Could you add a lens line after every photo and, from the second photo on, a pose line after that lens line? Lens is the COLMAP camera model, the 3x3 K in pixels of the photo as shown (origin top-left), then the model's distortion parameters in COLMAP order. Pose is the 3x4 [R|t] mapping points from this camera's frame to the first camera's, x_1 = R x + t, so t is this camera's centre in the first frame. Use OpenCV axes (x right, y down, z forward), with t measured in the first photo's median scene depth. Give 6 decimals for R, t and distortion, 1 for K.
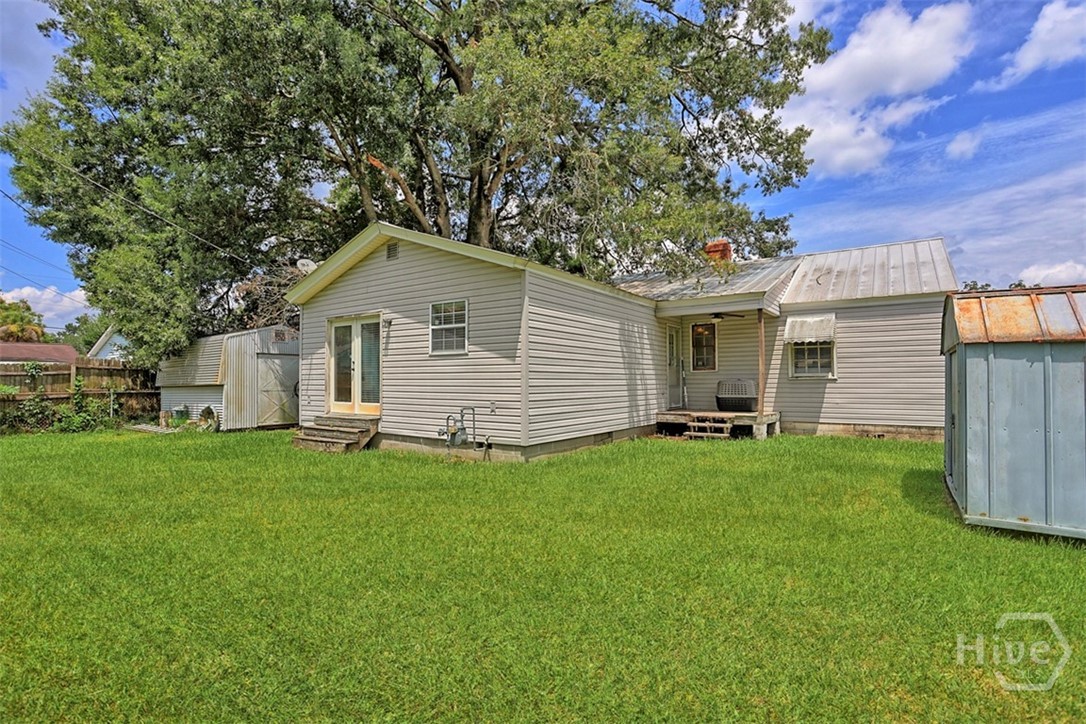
lens RADIAL K [[531.9, 0, 543.0], [0, 531.9, 362.0], [0, 0, 1]] dist [-0.057994, 0.019411]
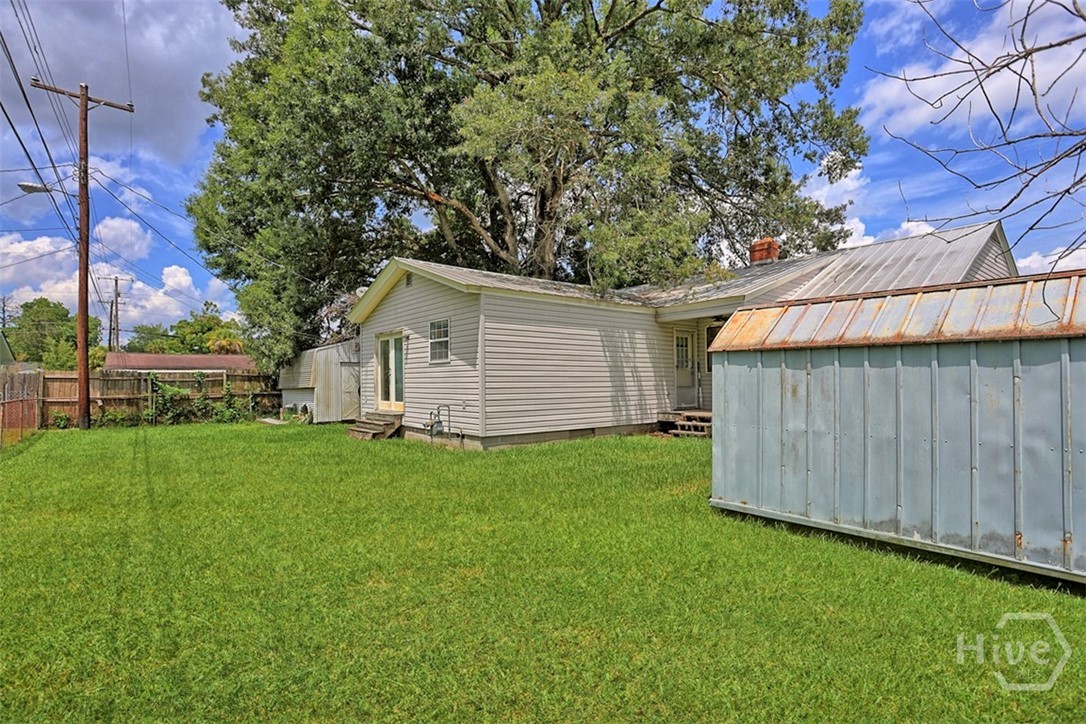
lens RADIAL K [[536.3, 0, 535.3], [0, 536.3, 374.0], [0, 0, 1]] dist [-0.077744, 0.035099]
pose [[0.958925, -0.010459, -0.283467, 0.318511], [0.016634, 0.999674, 0.019386, -0.006838], [0.283172, -0.023305, 0.958786, -0.111683]]
